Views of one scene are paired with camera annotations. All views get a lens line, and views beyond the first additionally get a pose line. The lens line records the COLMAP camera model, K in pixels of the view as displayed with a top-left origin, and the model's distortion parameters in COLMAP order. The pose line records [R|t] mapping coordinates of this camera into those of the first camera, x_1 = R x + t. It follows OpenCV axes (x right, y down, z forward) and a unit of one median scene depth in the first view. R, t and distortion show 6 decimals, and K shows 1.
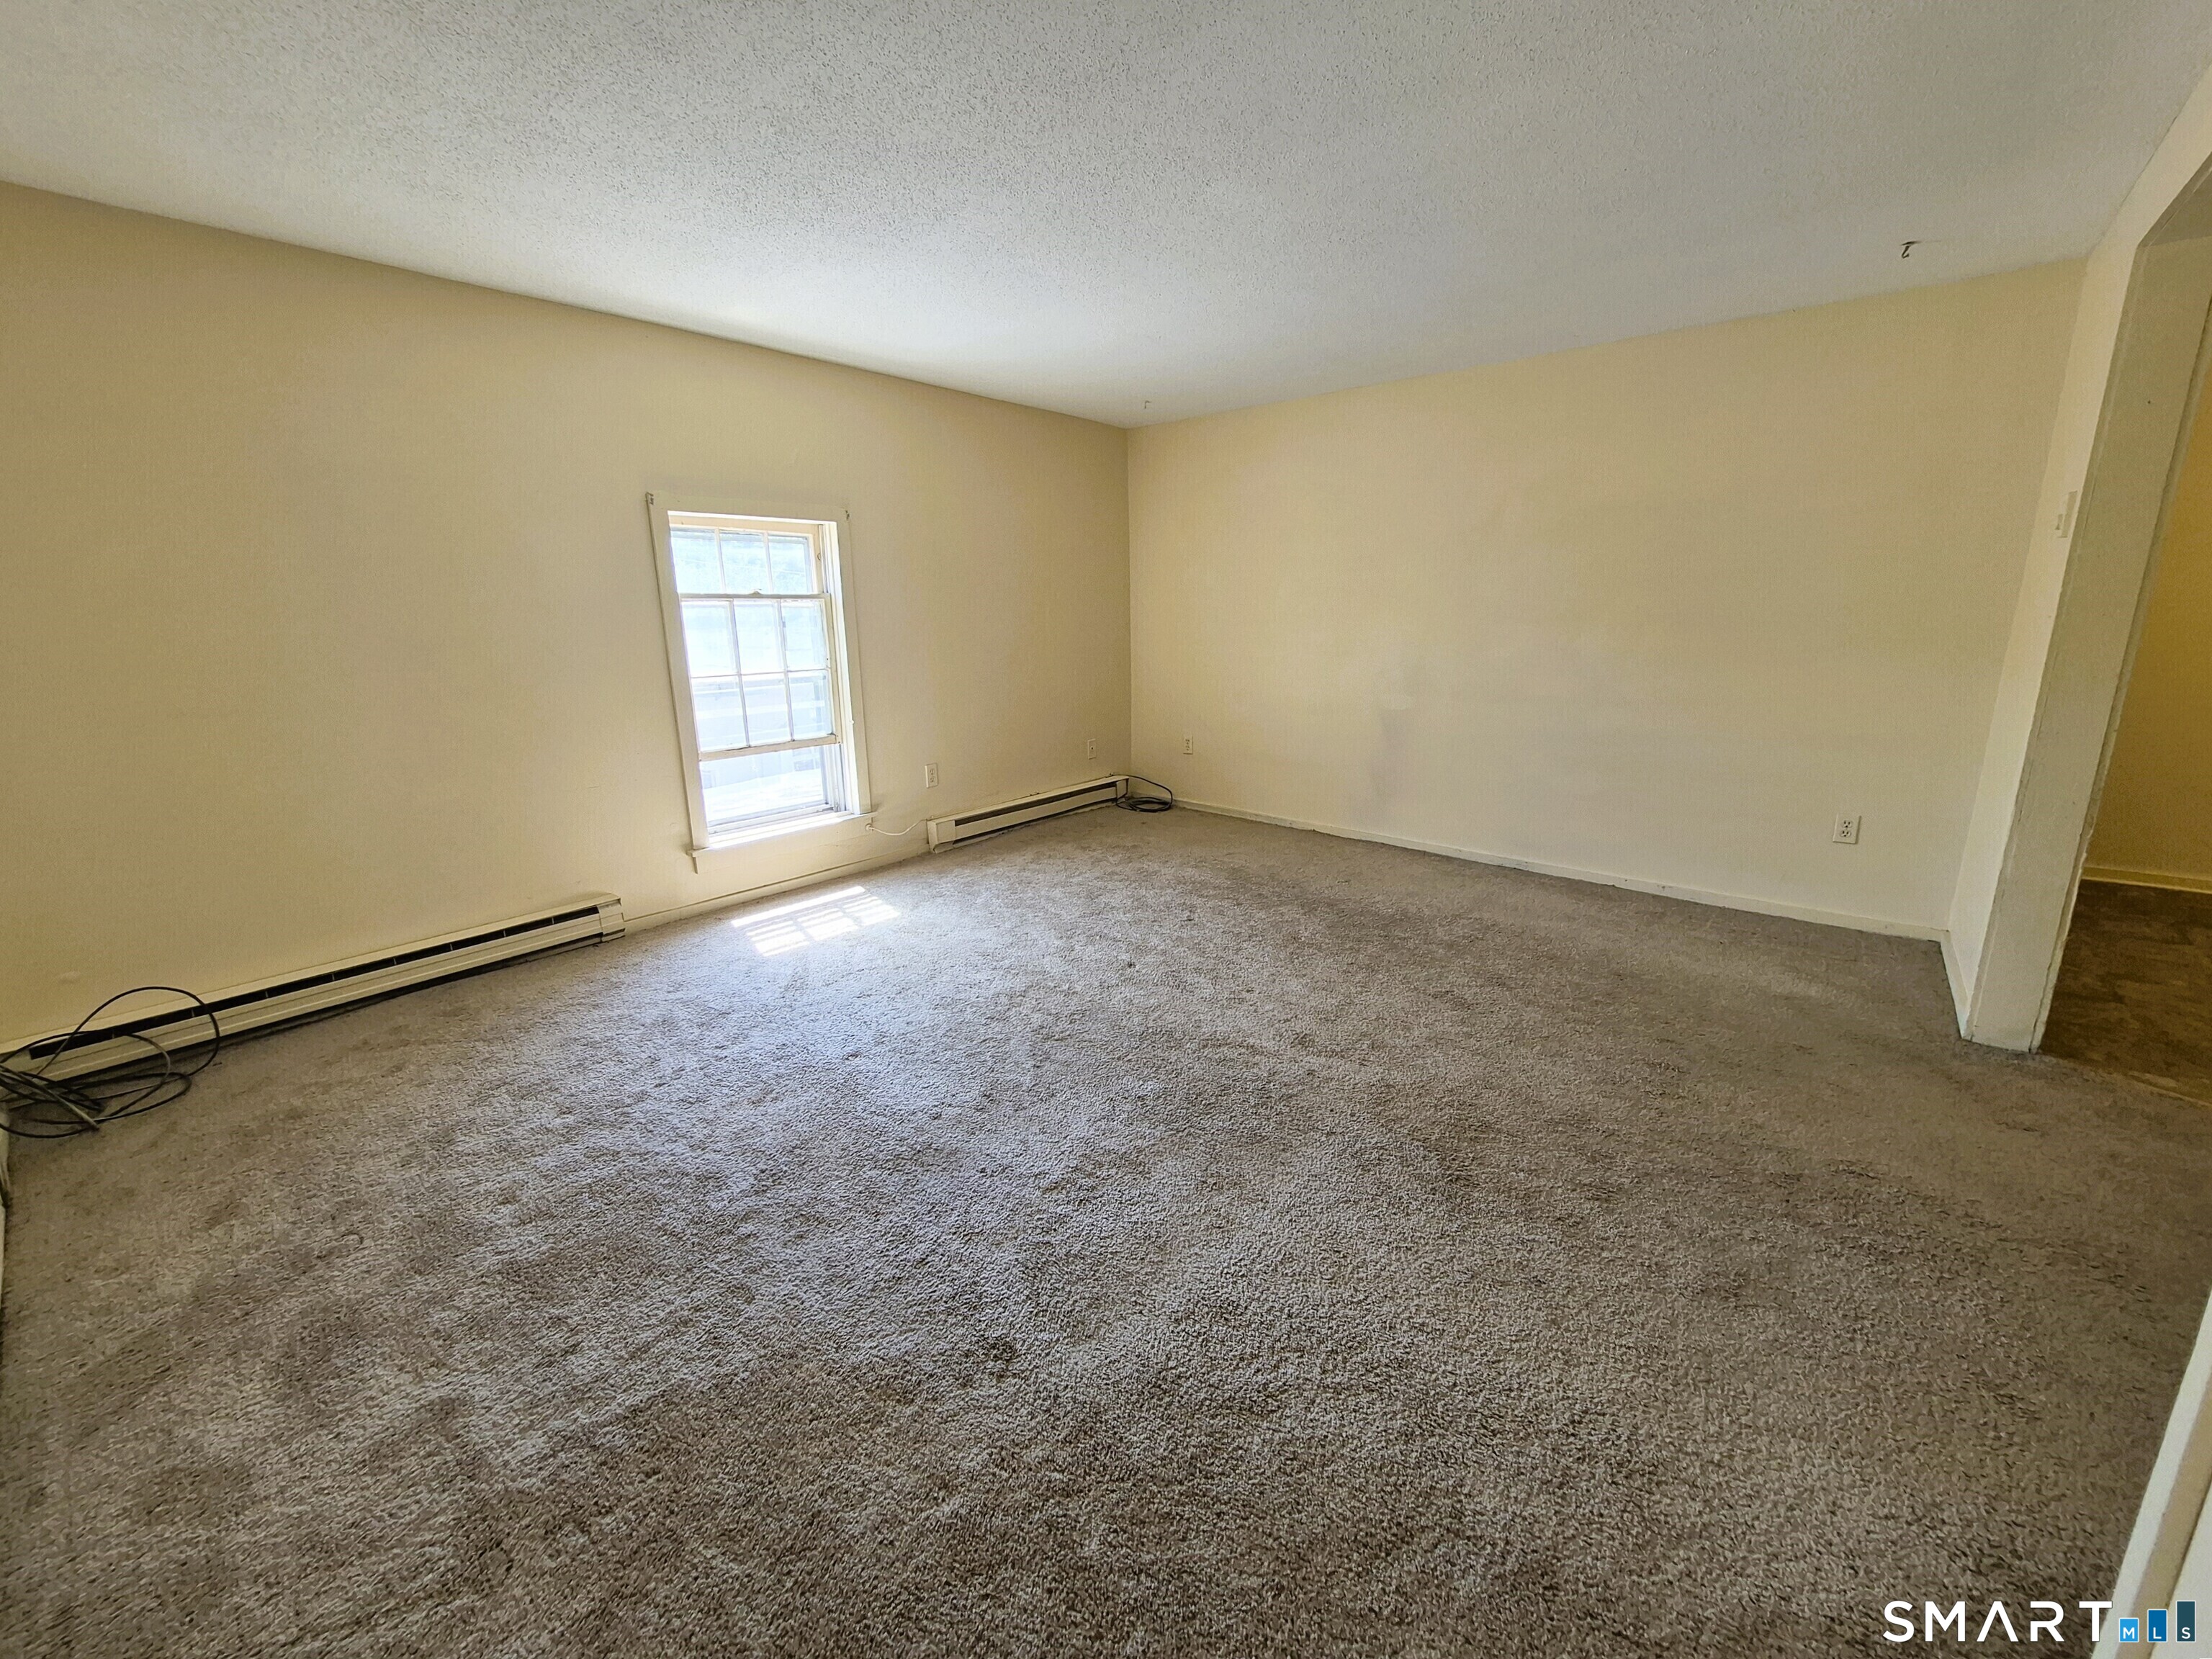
lens RADIAL K [[876.5, 0, 1112.7], [0, 876.5, 818.2], [0, 0, 1]] dist [0.000528, -0.000034]
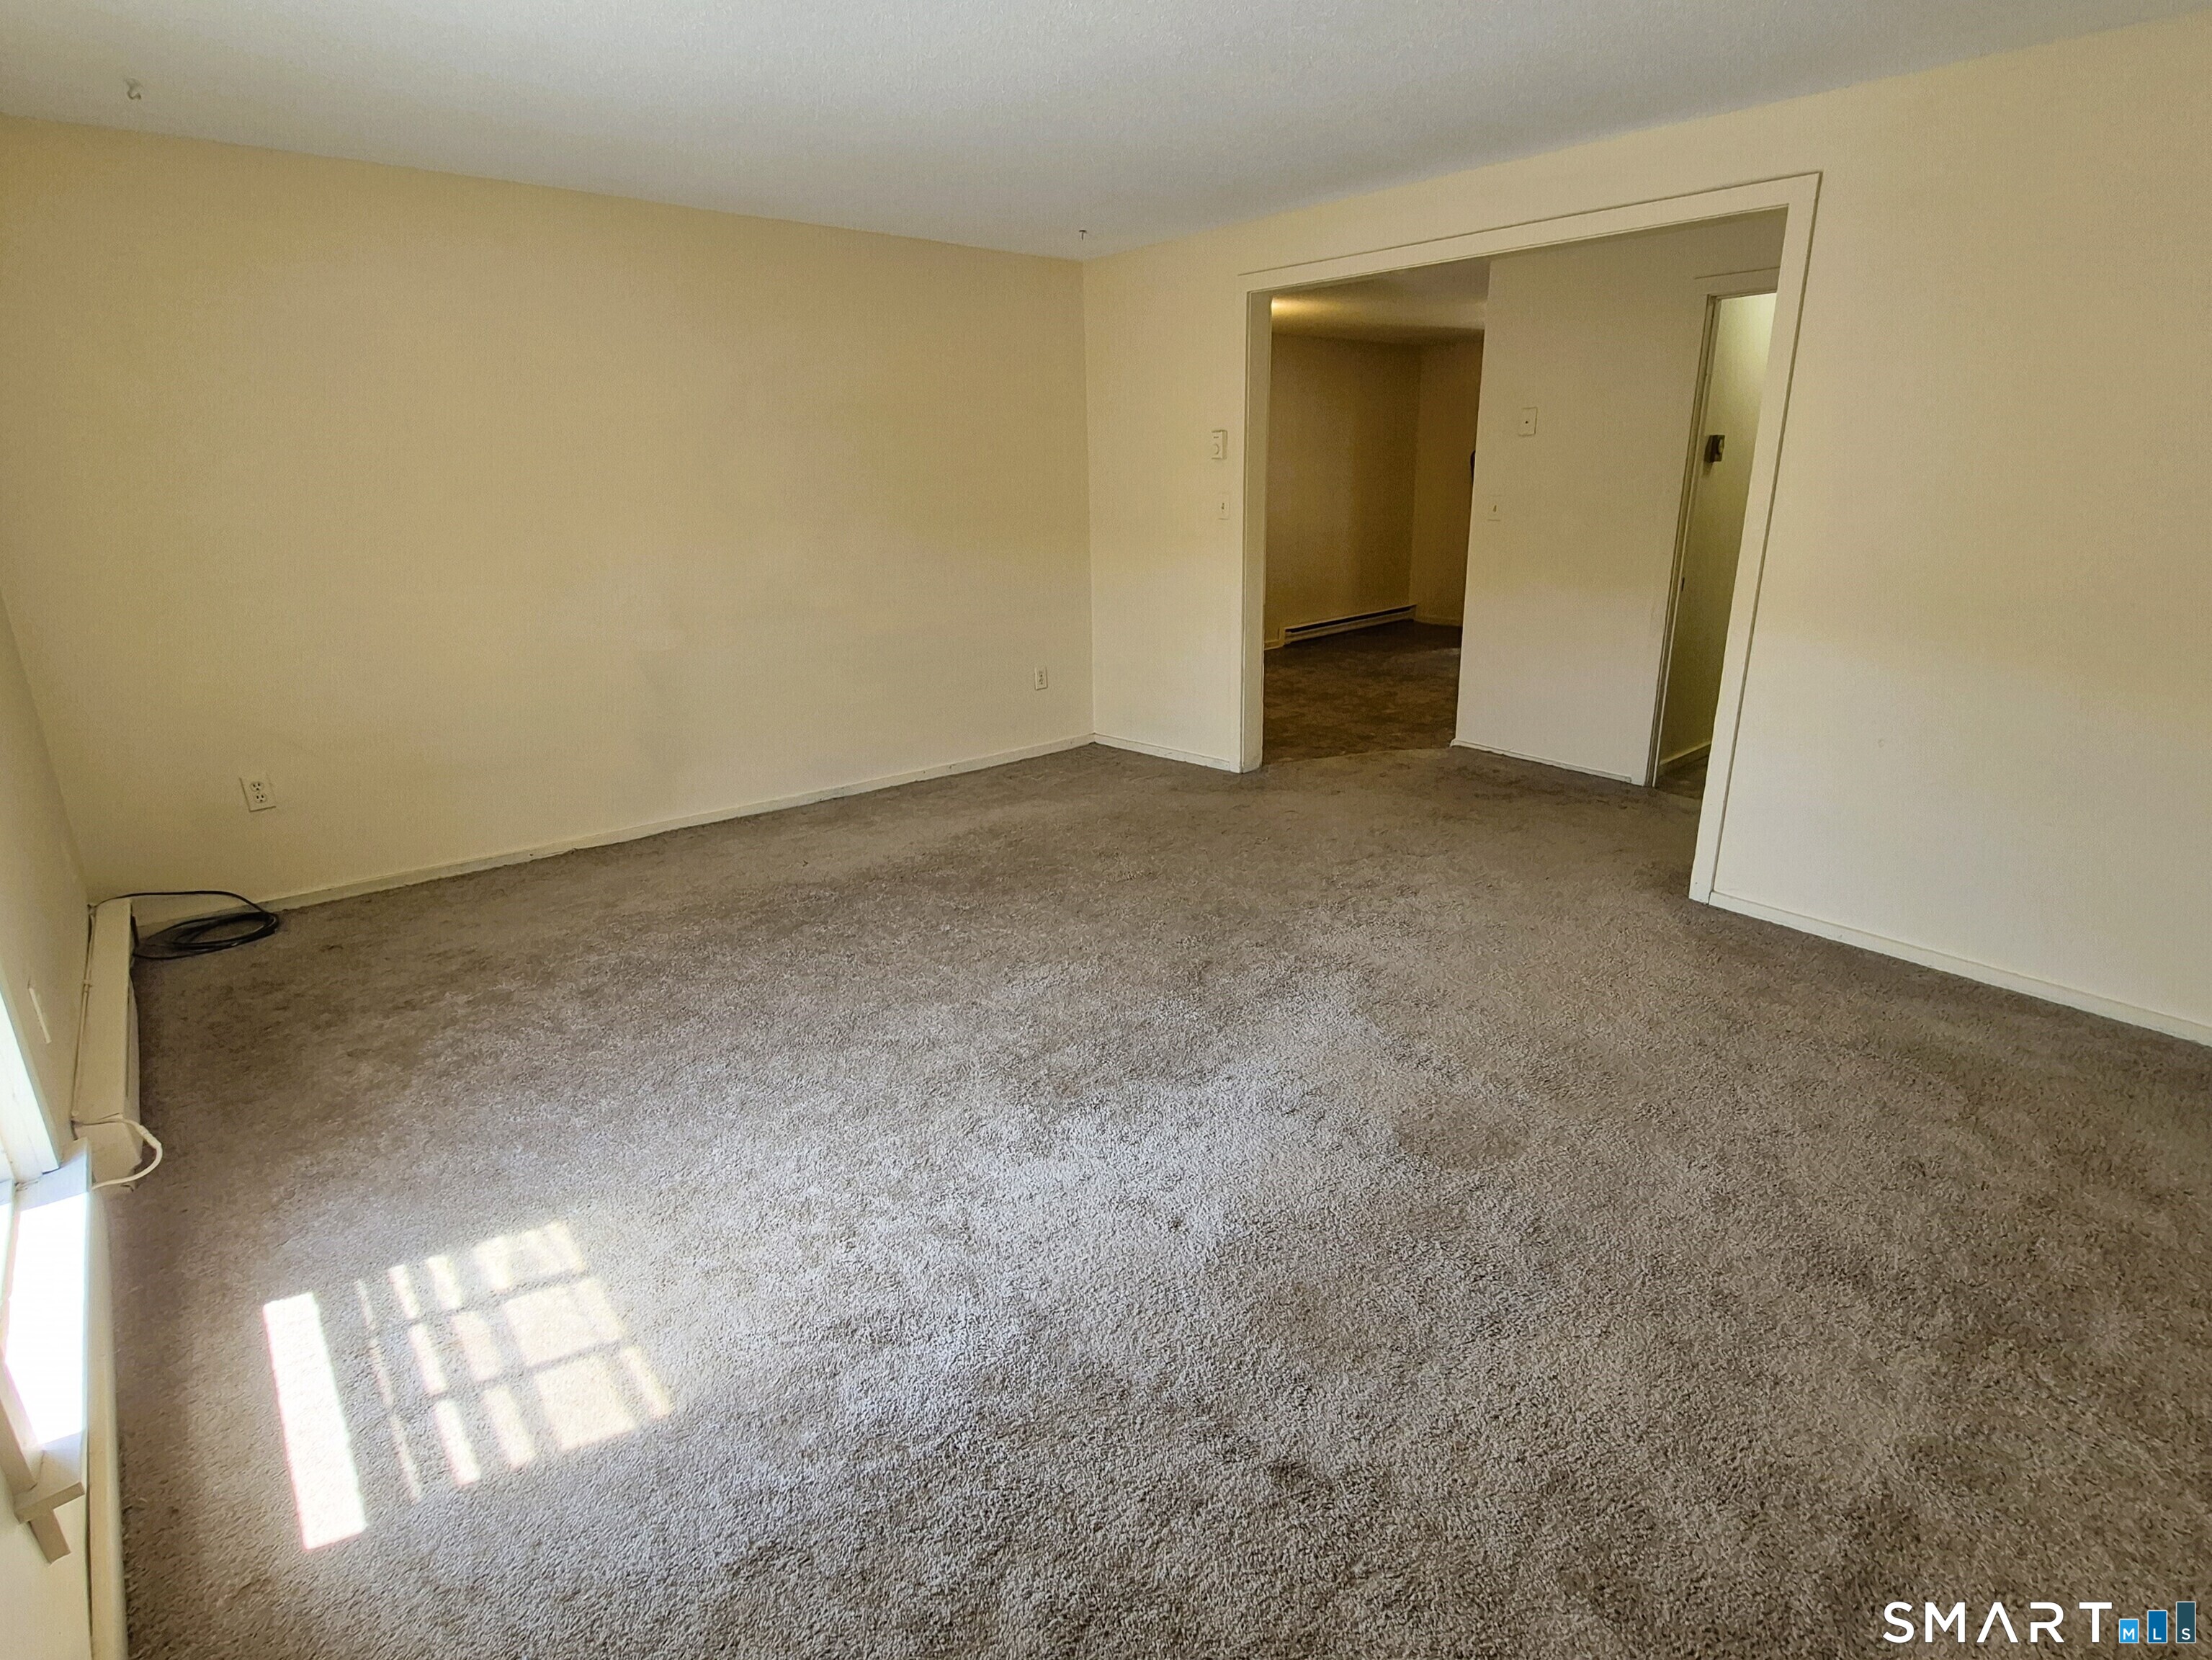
lens RADIAL K [[1110.0, 0, 1129.6], [0, 1110.0, 795.2], [0, 0, 1]] dist [0.000159, -0.000385]
pose [[0.128802, -0.266971, 0.955058, -0.700571], [0.244753, 0.941845, 0.230270, -0.158746], [-0.960992, 0.204094, 0.186654, 0.574403]]
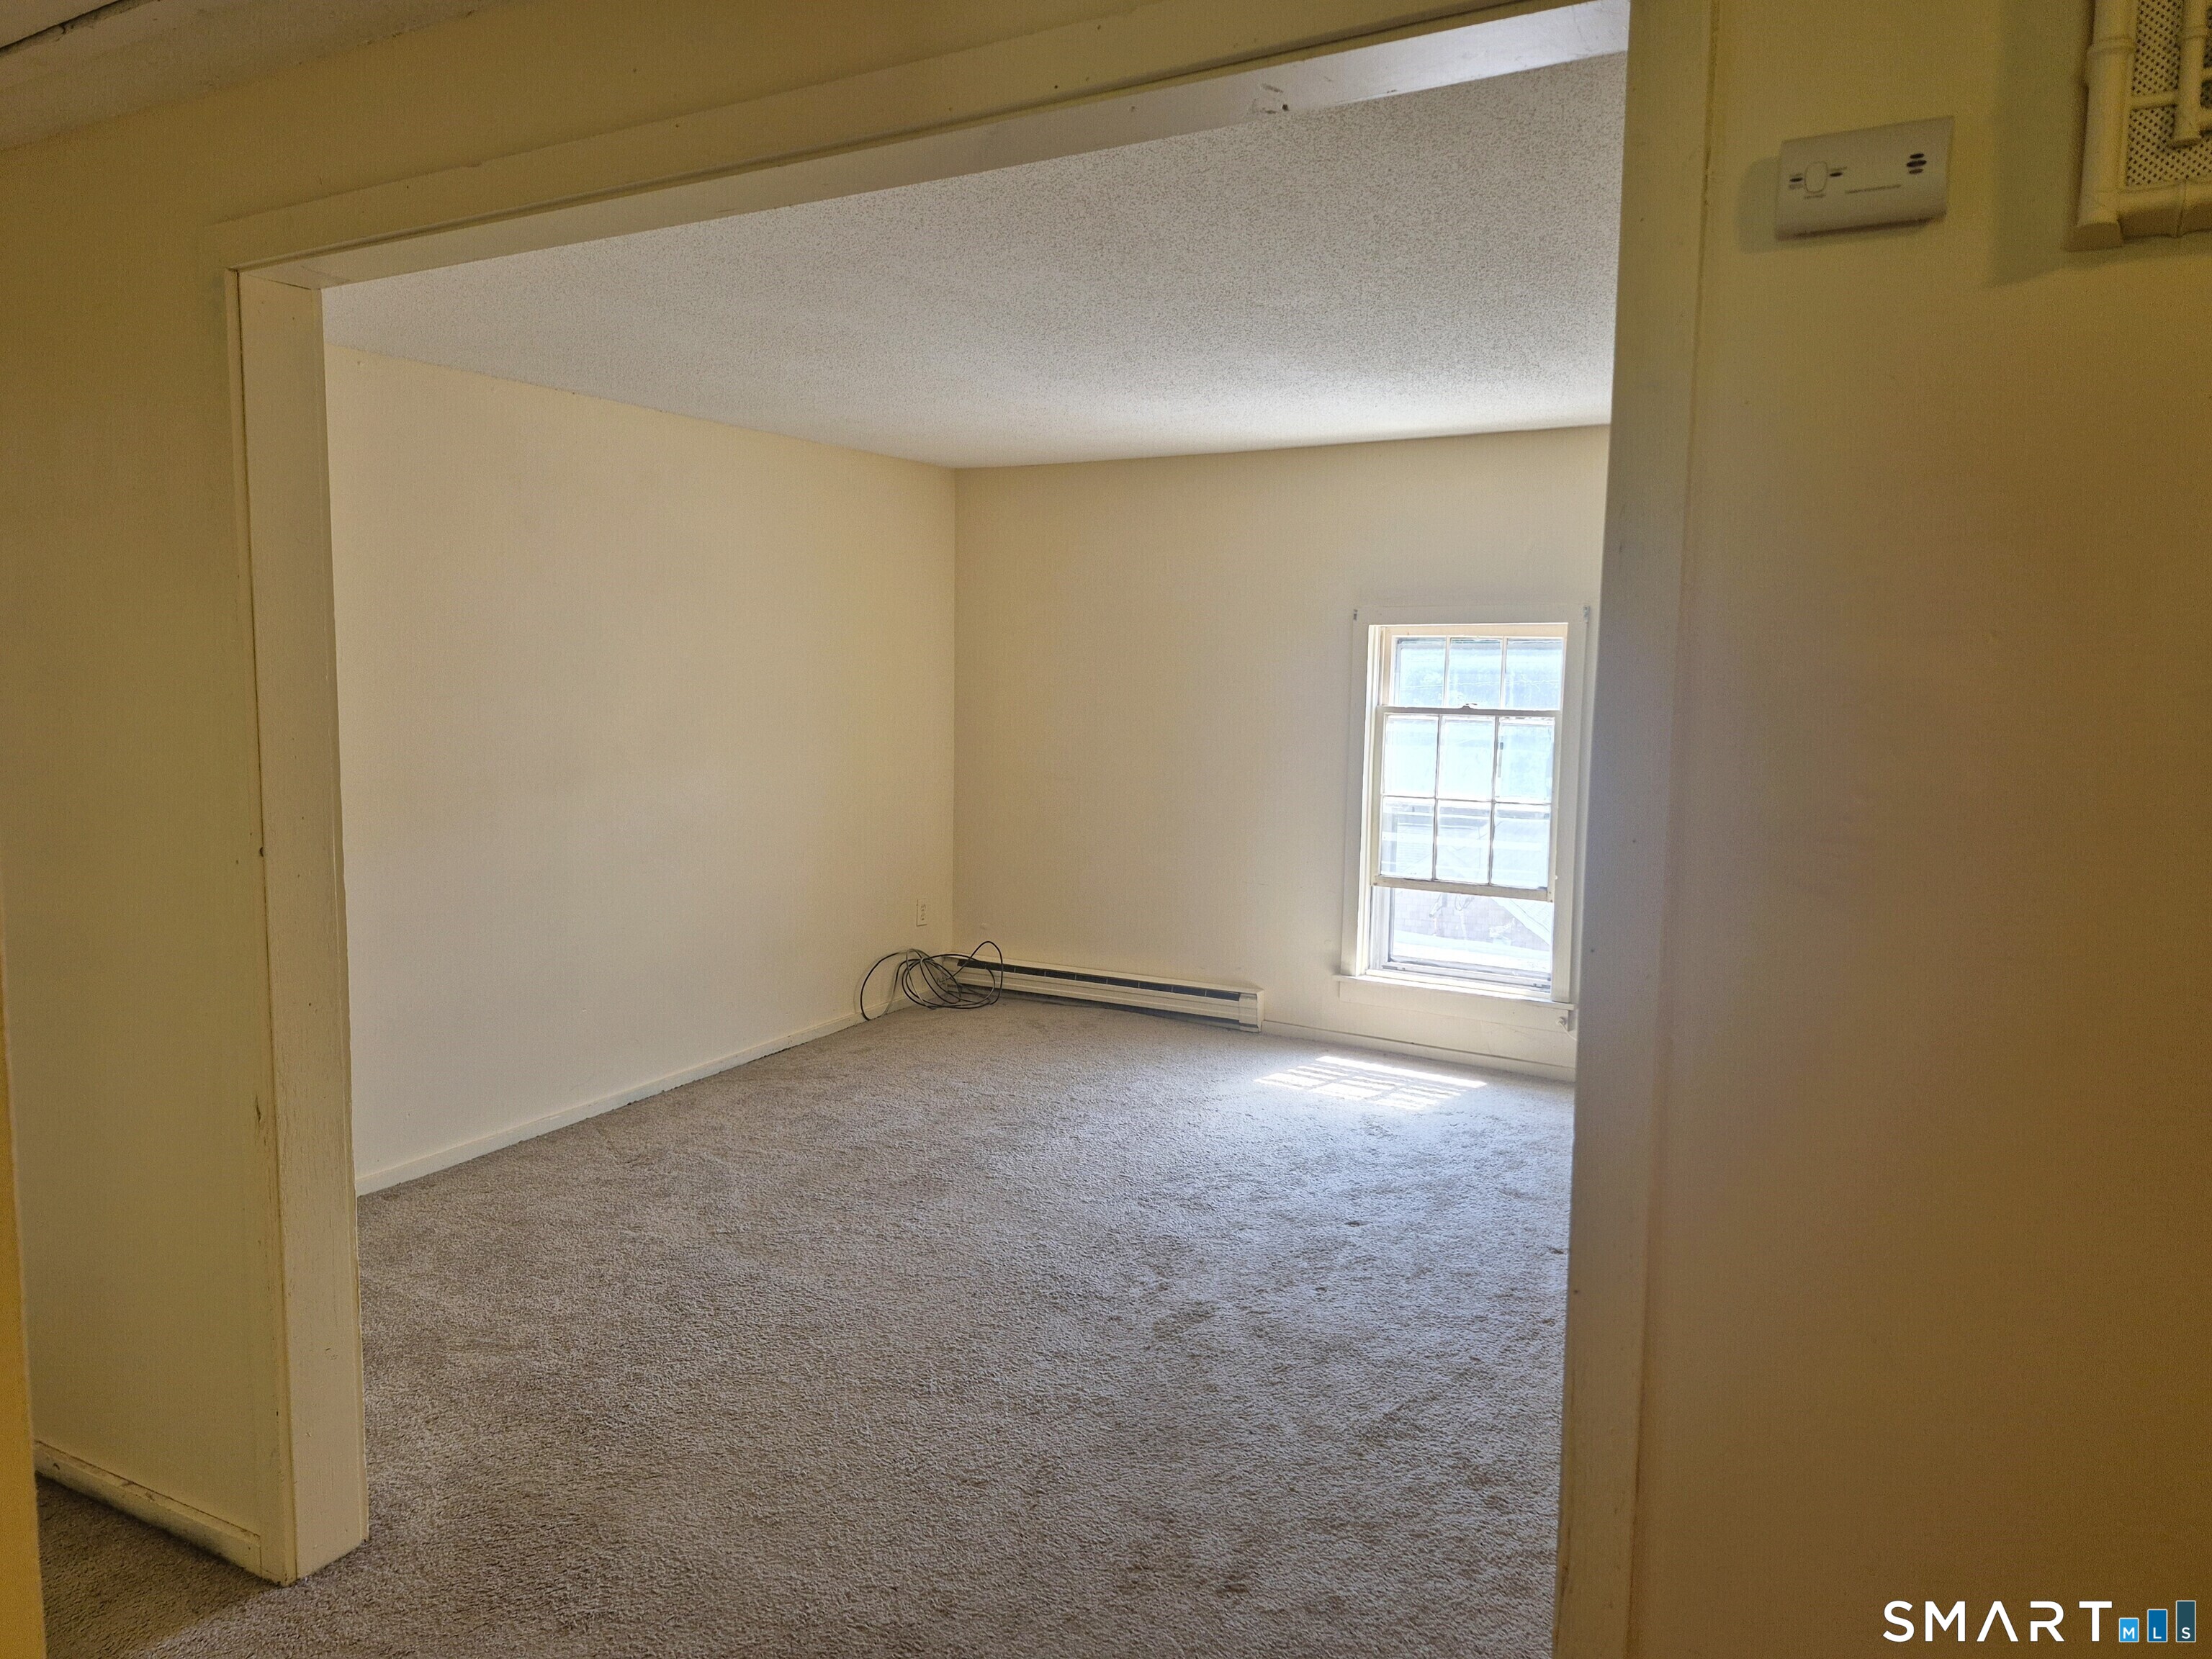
lens RADIAL K [[1541.4, 0, 1097.7], [0, 1541.4, 832.6], [0, 0, 1]] dist [0.085675, -0.099376]
pose [[0.164321, 0.122628, -0.978755, 1.066704], [-0.251839, 0.964574, 0.078570, -0.172695], [0.953717, 0.233578, 0.189382, 0.408350]]
